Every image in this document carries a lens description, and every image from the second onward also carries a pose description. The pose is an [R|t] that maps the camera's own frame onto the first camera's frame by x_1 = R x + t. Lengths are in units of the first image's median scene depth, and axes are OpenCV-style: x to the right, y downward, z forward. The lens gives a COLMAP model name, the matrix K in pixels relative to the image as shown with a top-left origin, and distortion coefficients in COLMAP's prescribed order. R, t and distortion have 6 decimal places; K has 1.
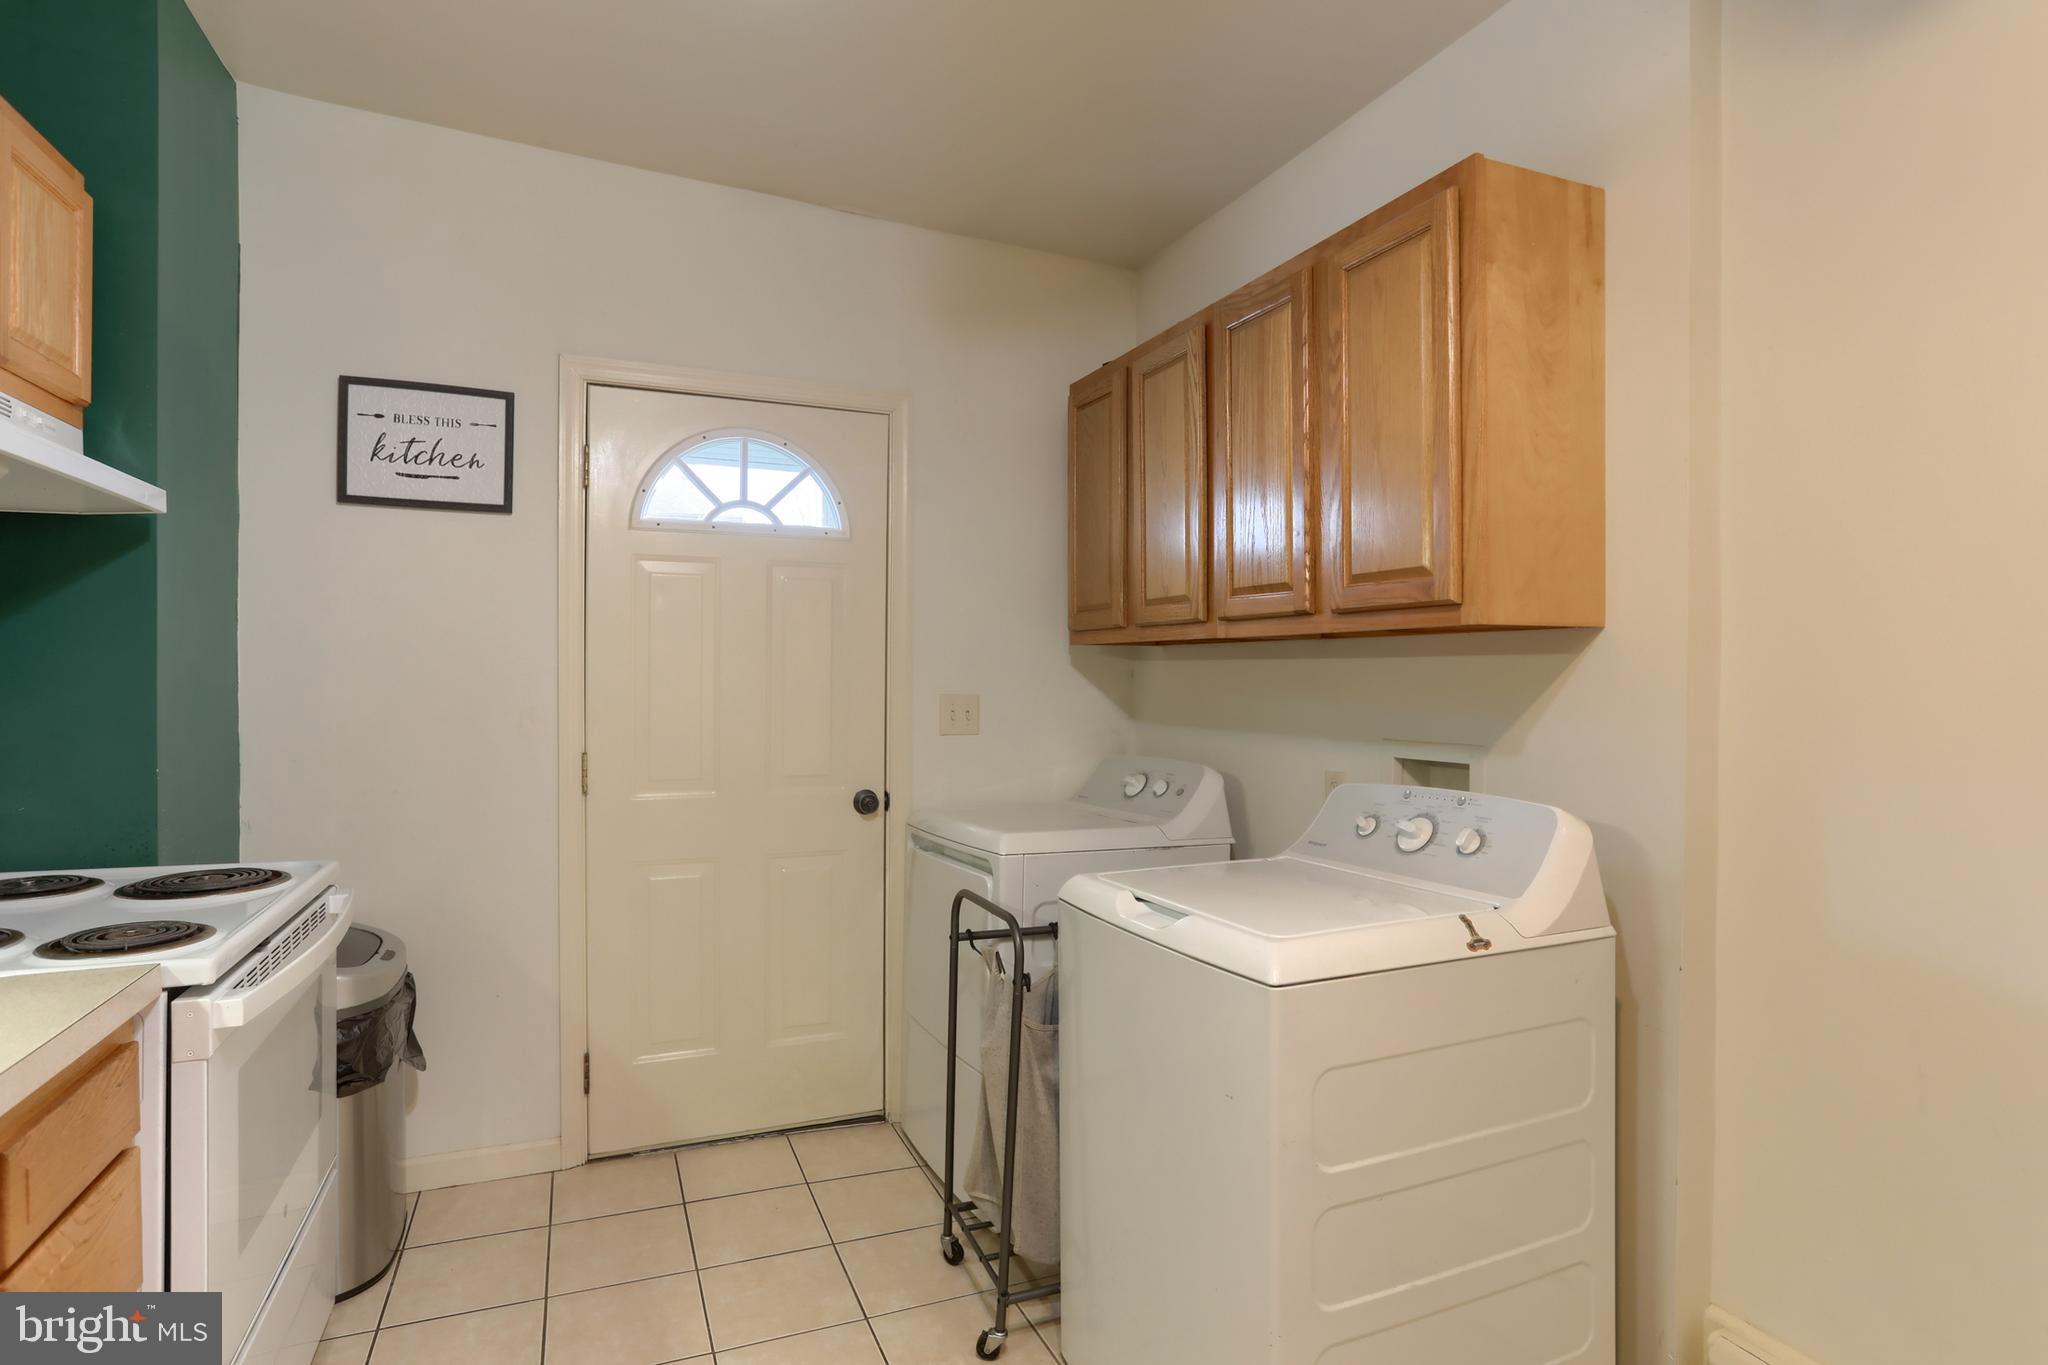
lens RADIAL K [[1048.0, 0, 1040.4], [0, 1048.0, 683.0], [0, 0, 1]] dist [-0.037489, 0.009323]
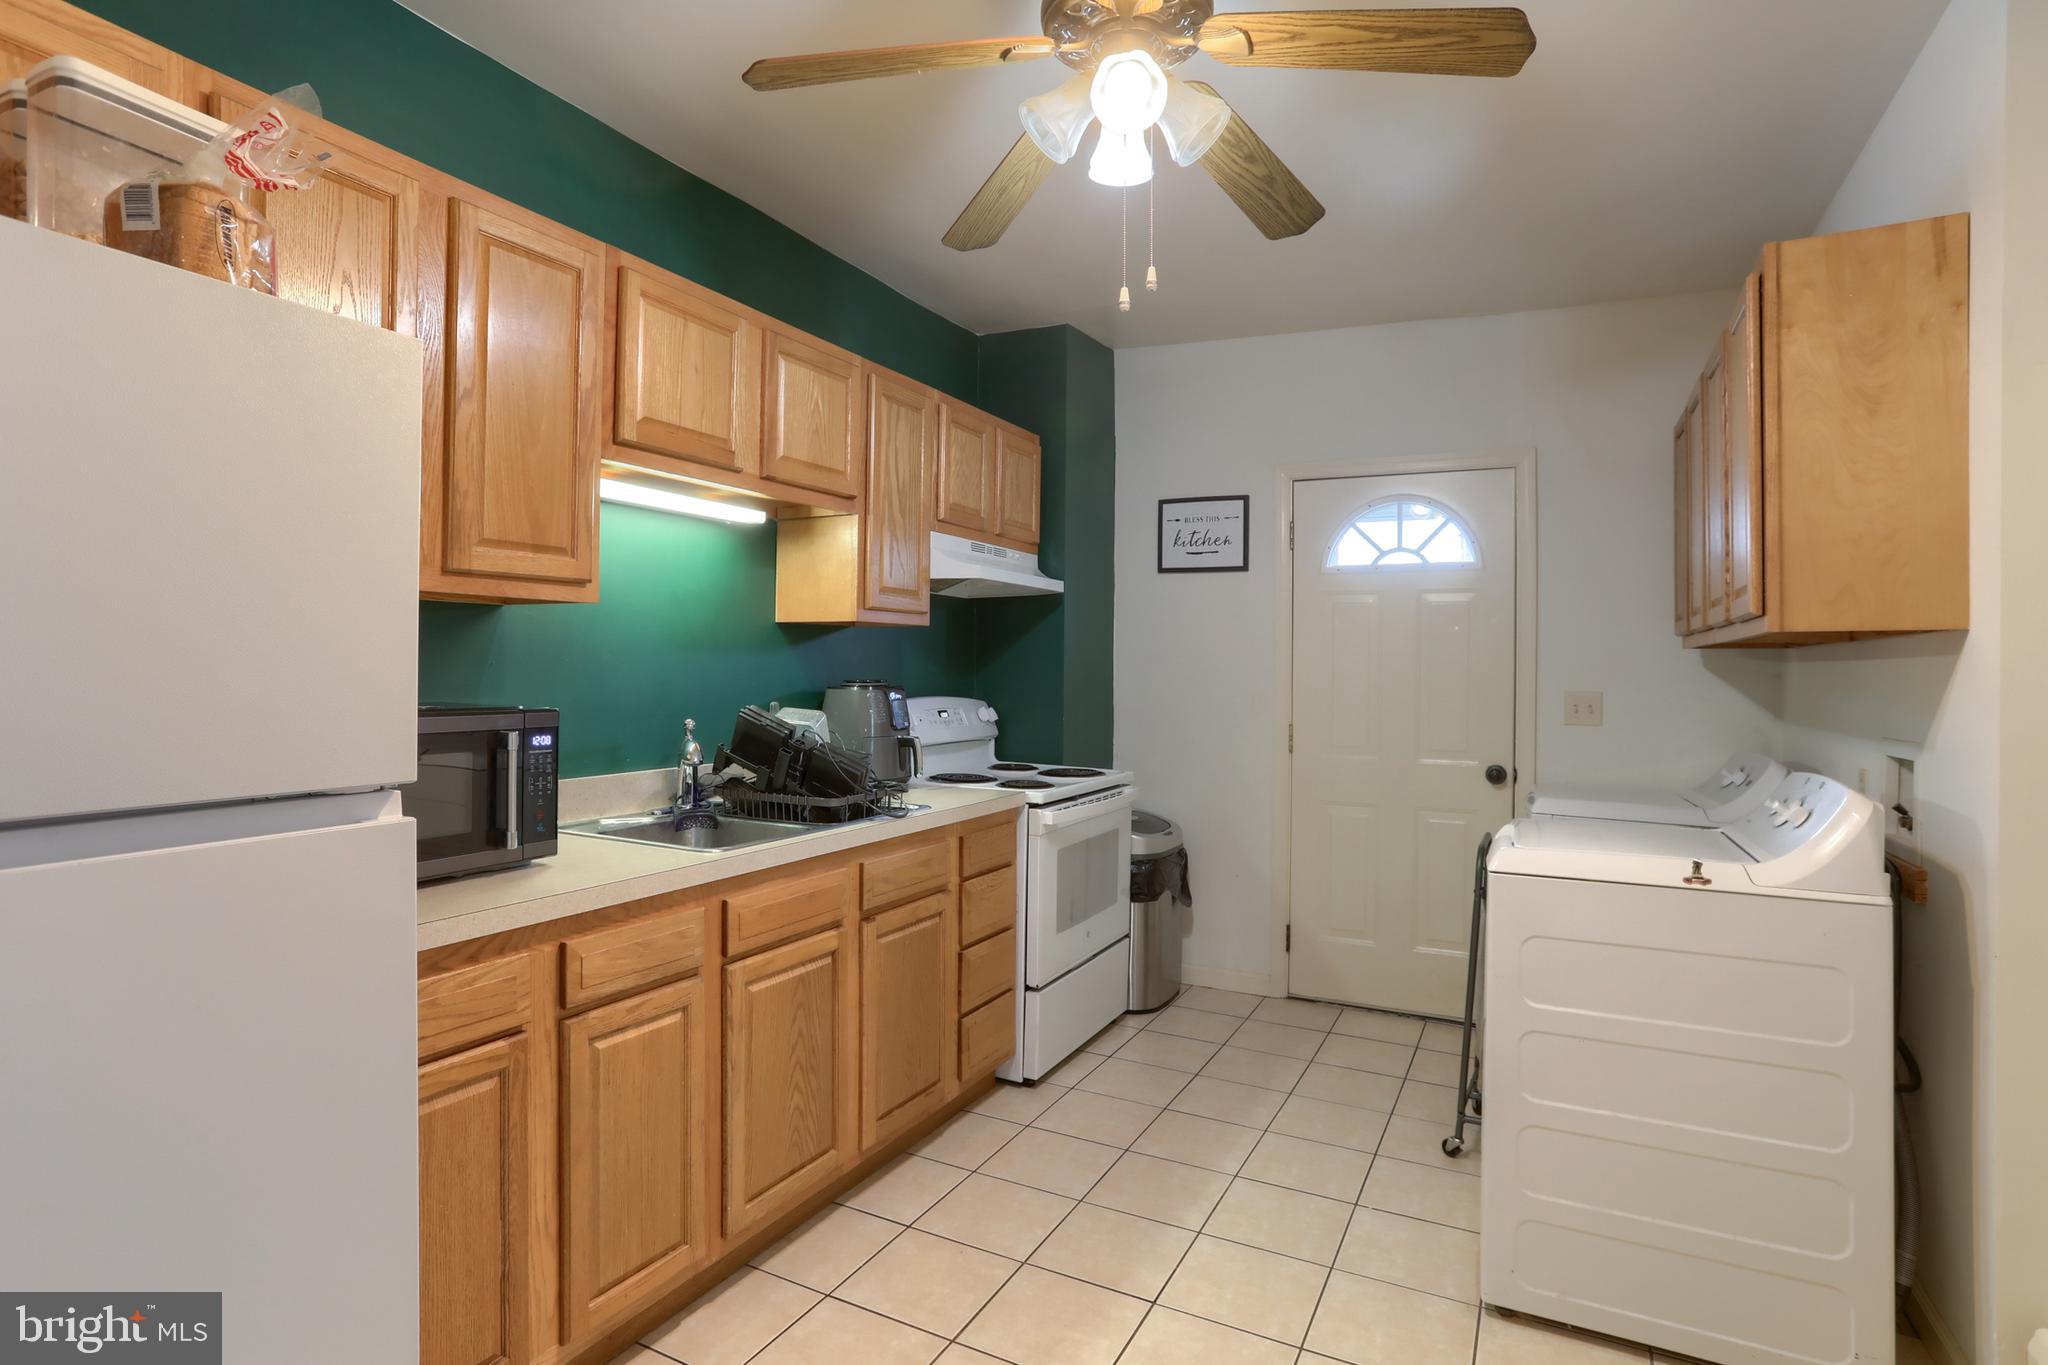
lens RADIAL K [[1096.8, 0, 1040.9], [0, 1096.8, 670.4], [0, 0, 1]] dist [-0.028951, 0.007989]
pose [[0.636568, 0.002669, -0.771216, 0.594157], [-0.014633, 0.999856, -0.008619, 0.007786], [0.771082, 0.016772, 0.636515, -0.314232]]
